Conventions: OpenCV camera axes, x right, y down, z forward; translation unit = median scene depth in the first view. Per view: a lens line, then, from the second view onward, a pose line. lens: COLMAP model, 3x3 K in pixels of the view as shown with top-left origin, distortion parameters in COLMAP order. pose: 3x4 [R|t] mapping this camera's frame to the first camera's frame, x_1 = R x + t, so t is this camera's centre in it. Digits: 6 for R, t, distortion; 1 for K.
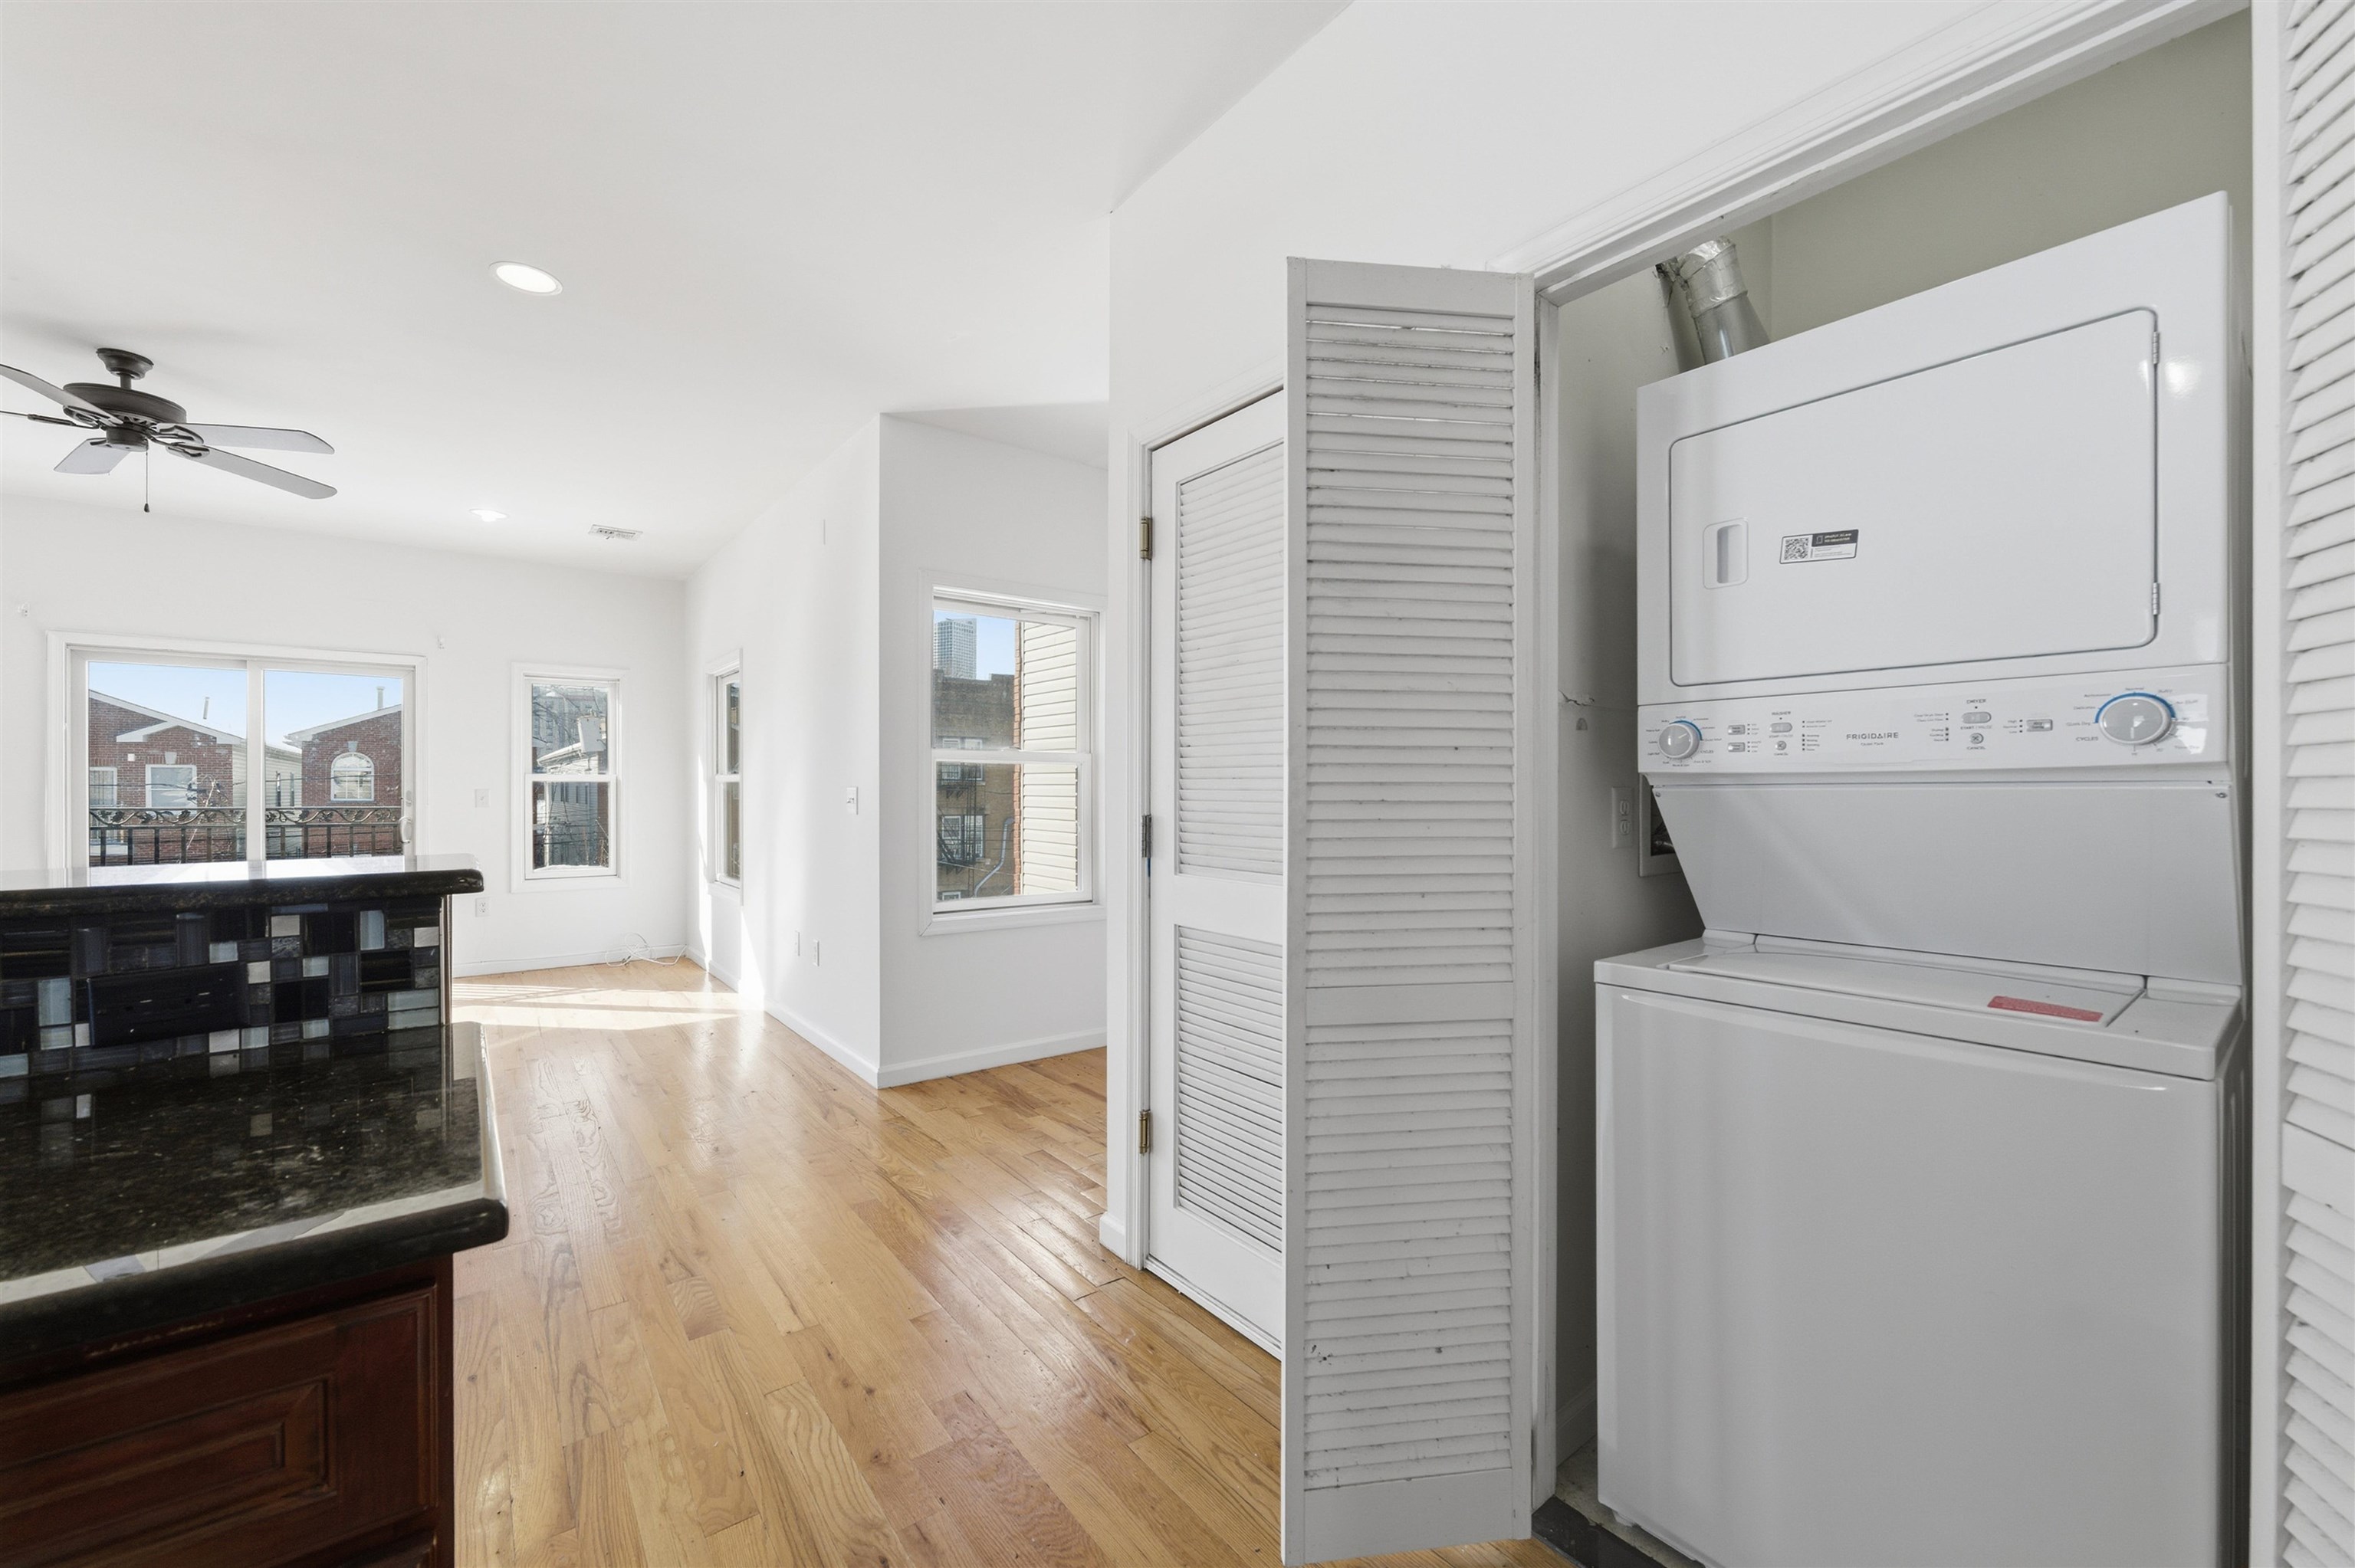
lens RADIAL K [[939.4, 0, 1170.0], [0, 939.4, 794.4], [0, 0, 1]] dist [-0.004750, 0.003783]
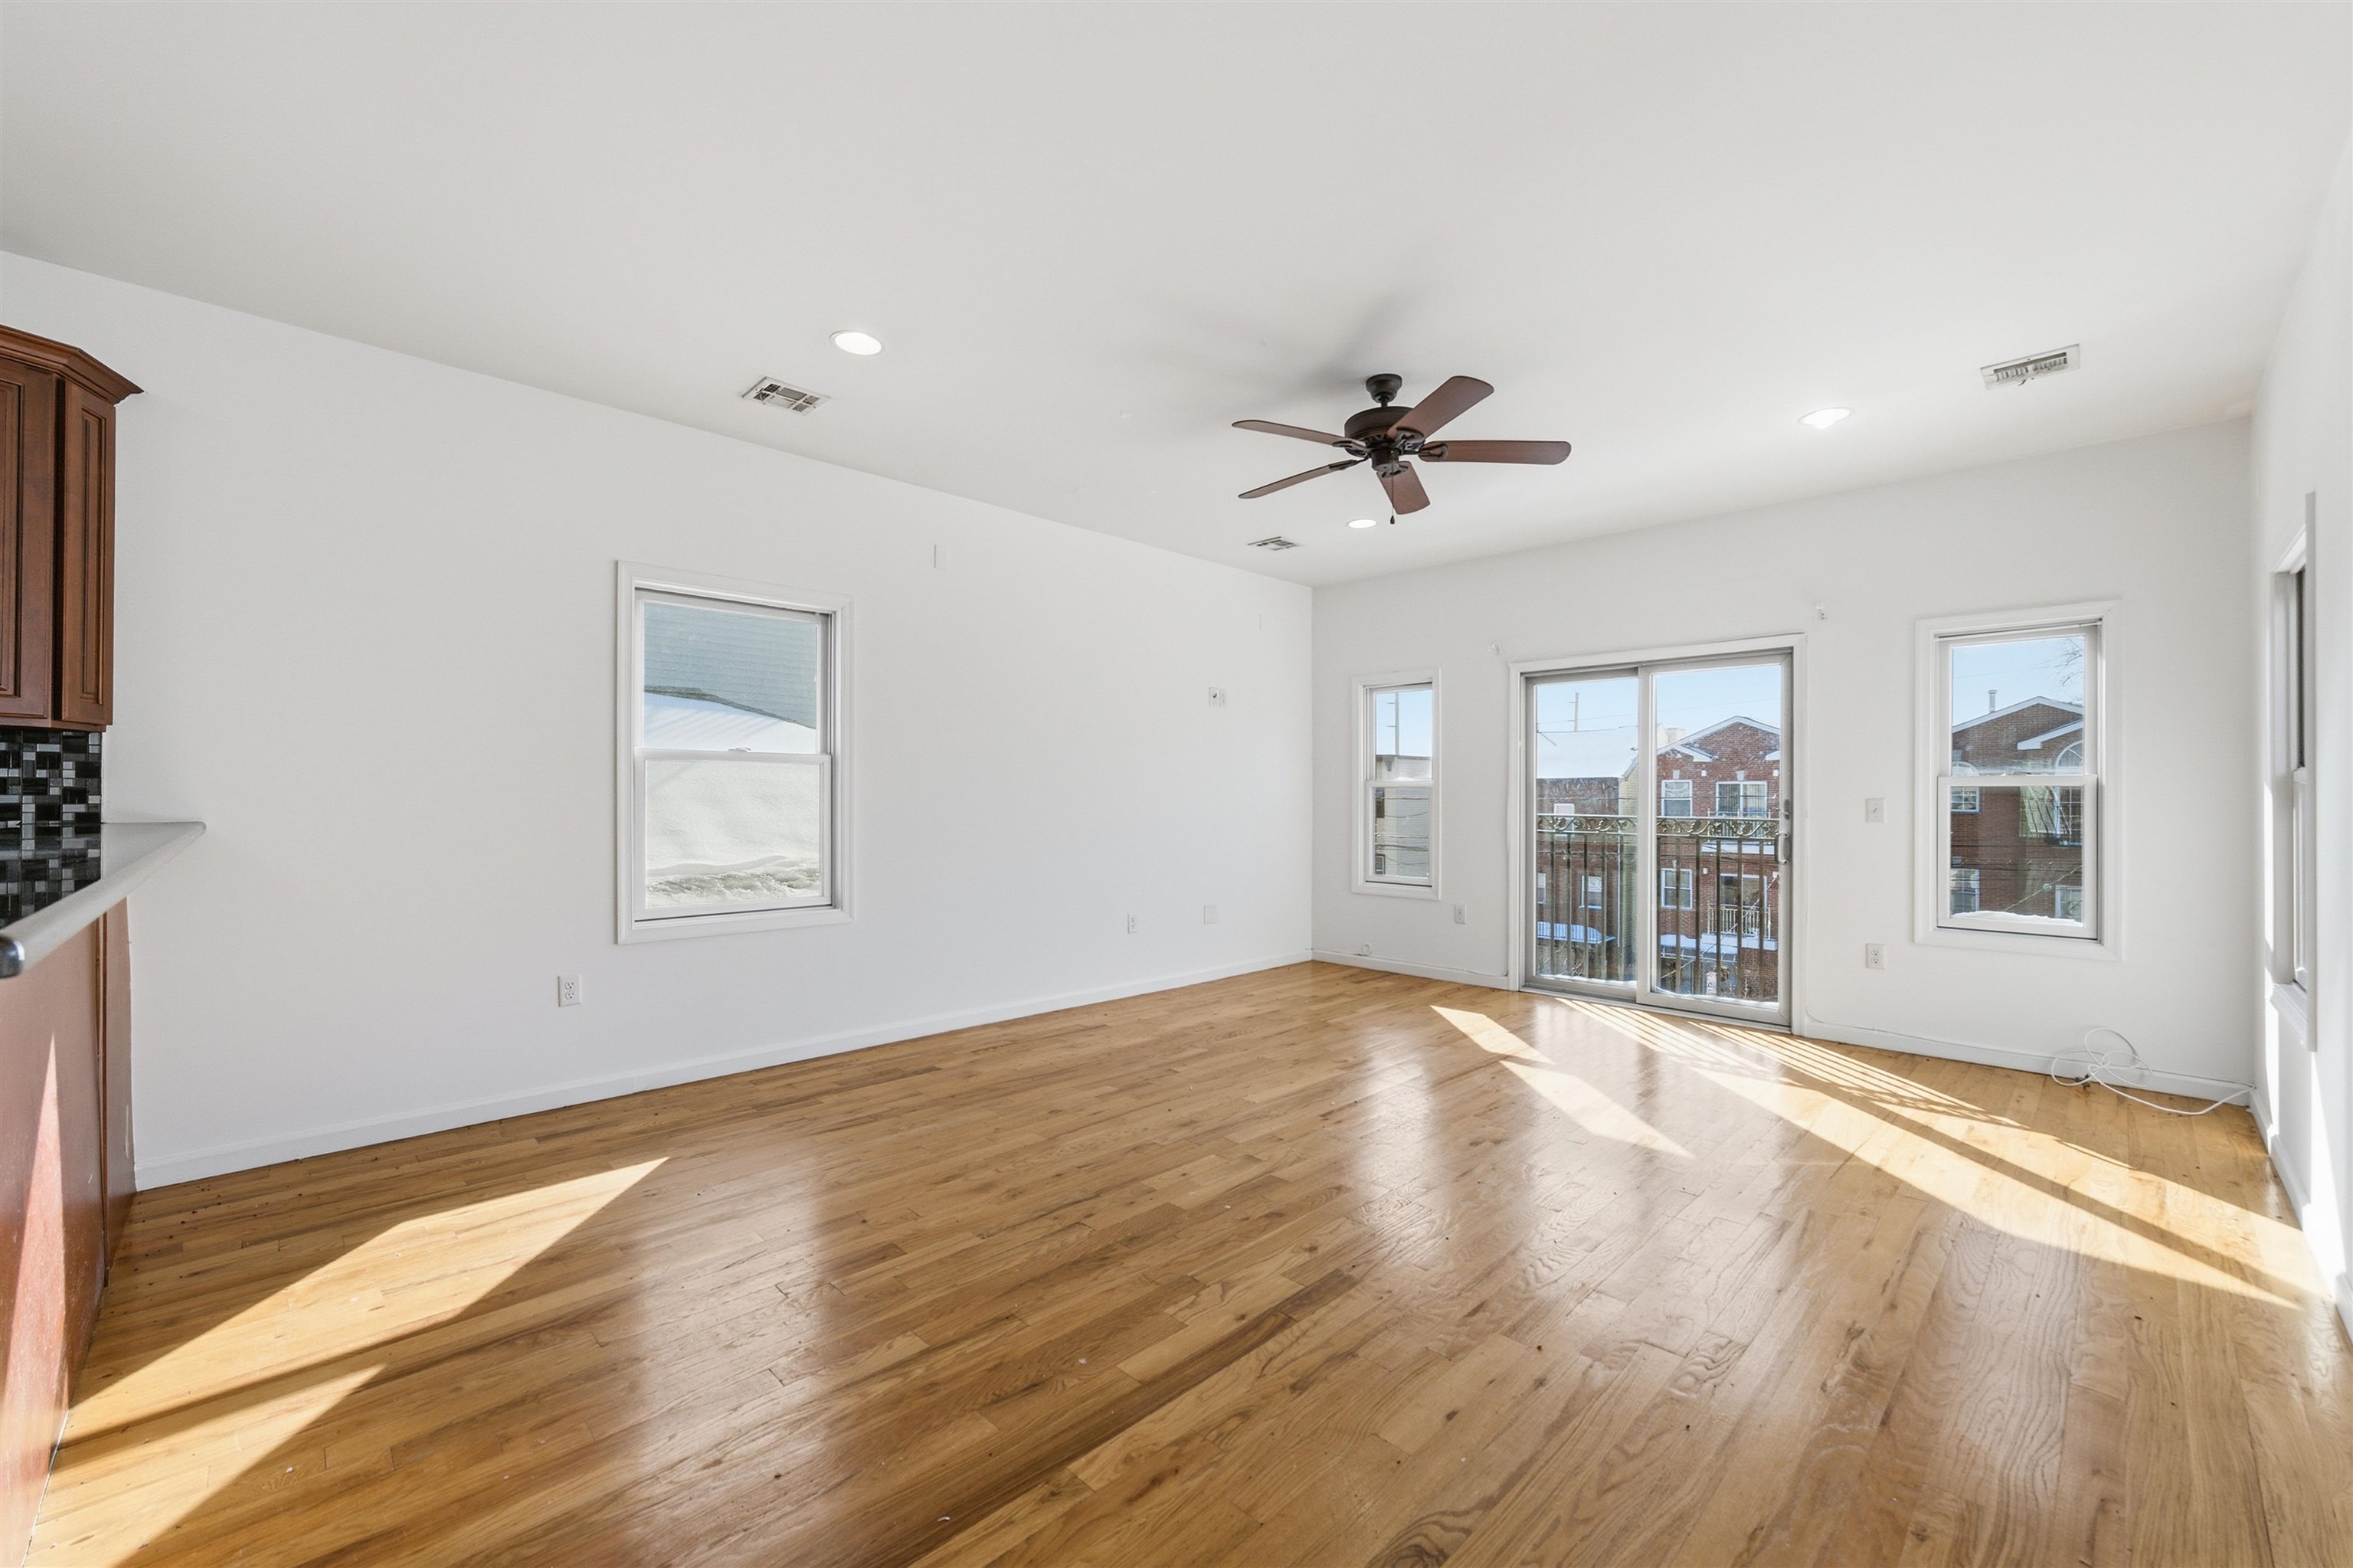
lens RADIAL K [[938.7, 0, 1178.4], [0, 938.7, 793.9], [0, 0, 1]] dist [-0.004750, 0.003783]
pose [[0.124095, -0.004841, -0.992259, -0.112513], [-0.007133, 0.999958, -0.005770, -0.000704], [0.992245, 0.007794, 0.124055, 0.652690]]
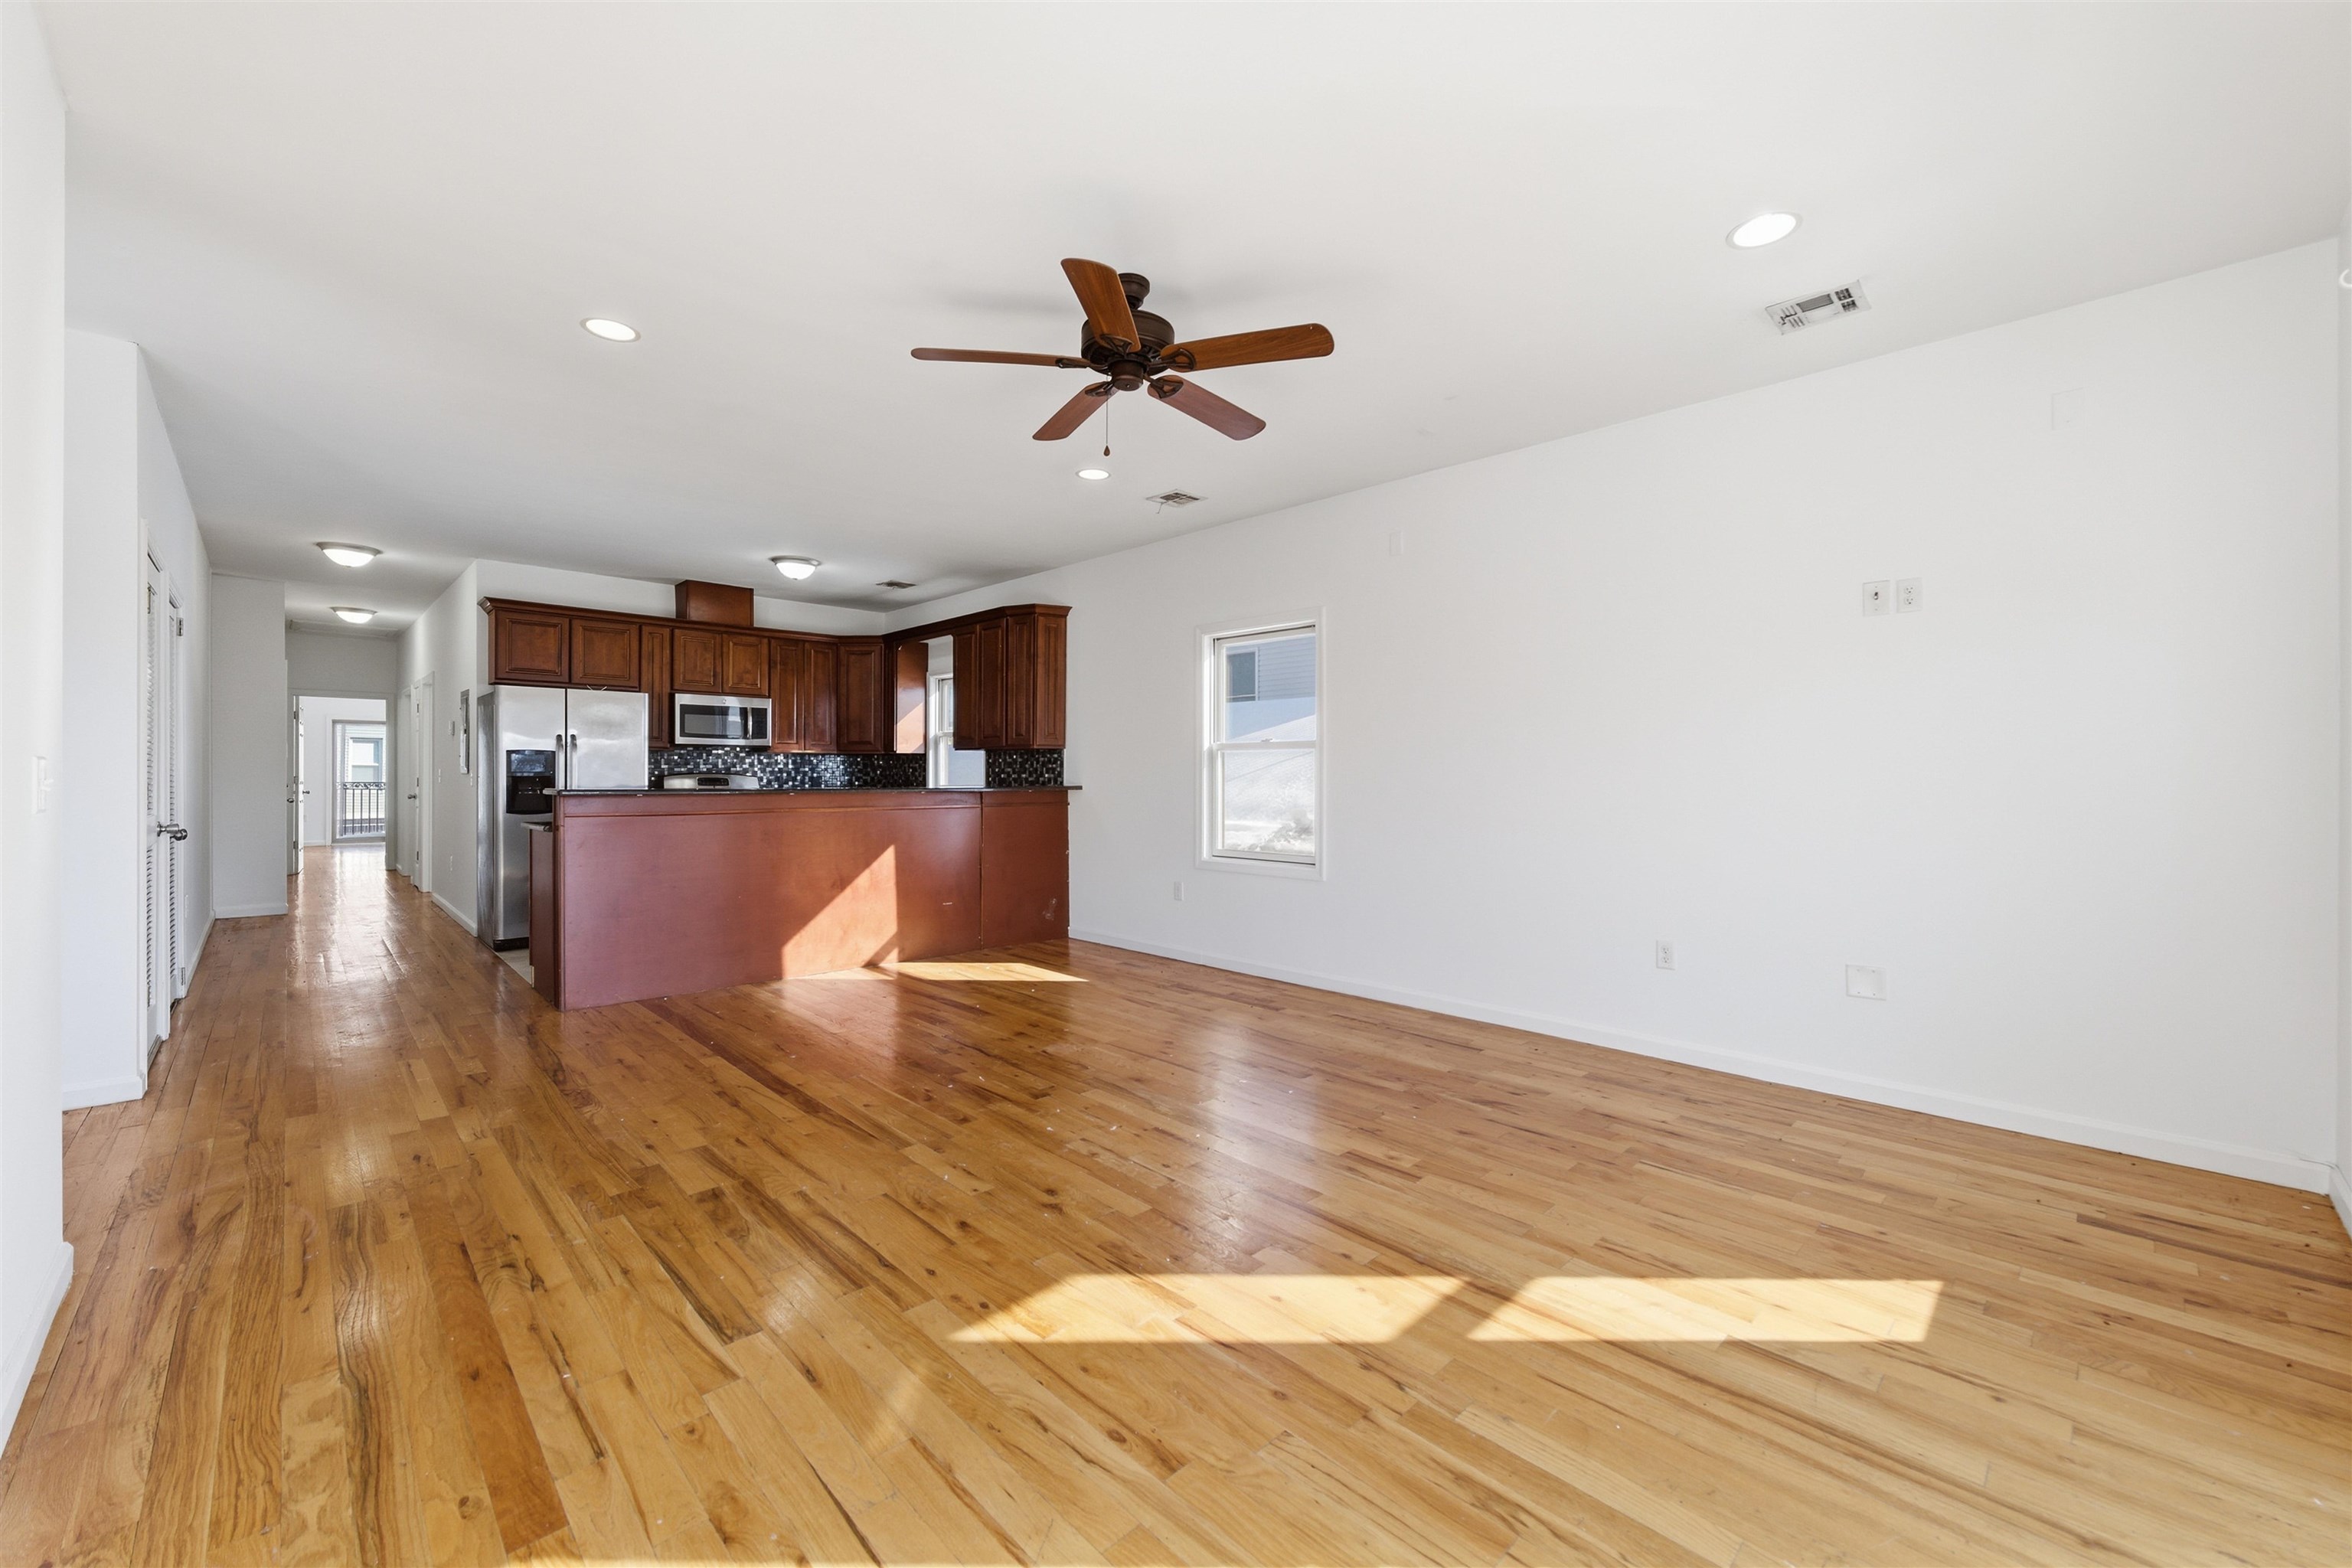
lens RADIAL K [[938.3, 0, 1159.6], [0, 938.3, 776.3], [0, 0, 1]] dist [-0.004750, 0.003783]
pose [[-0.995143, -0.007517, -0.098155, -1.085727], [-0.007799, 0.999966, 0.002487, 0.001058], [0.098133, 0.003240, -0.995168, 1.922237]]
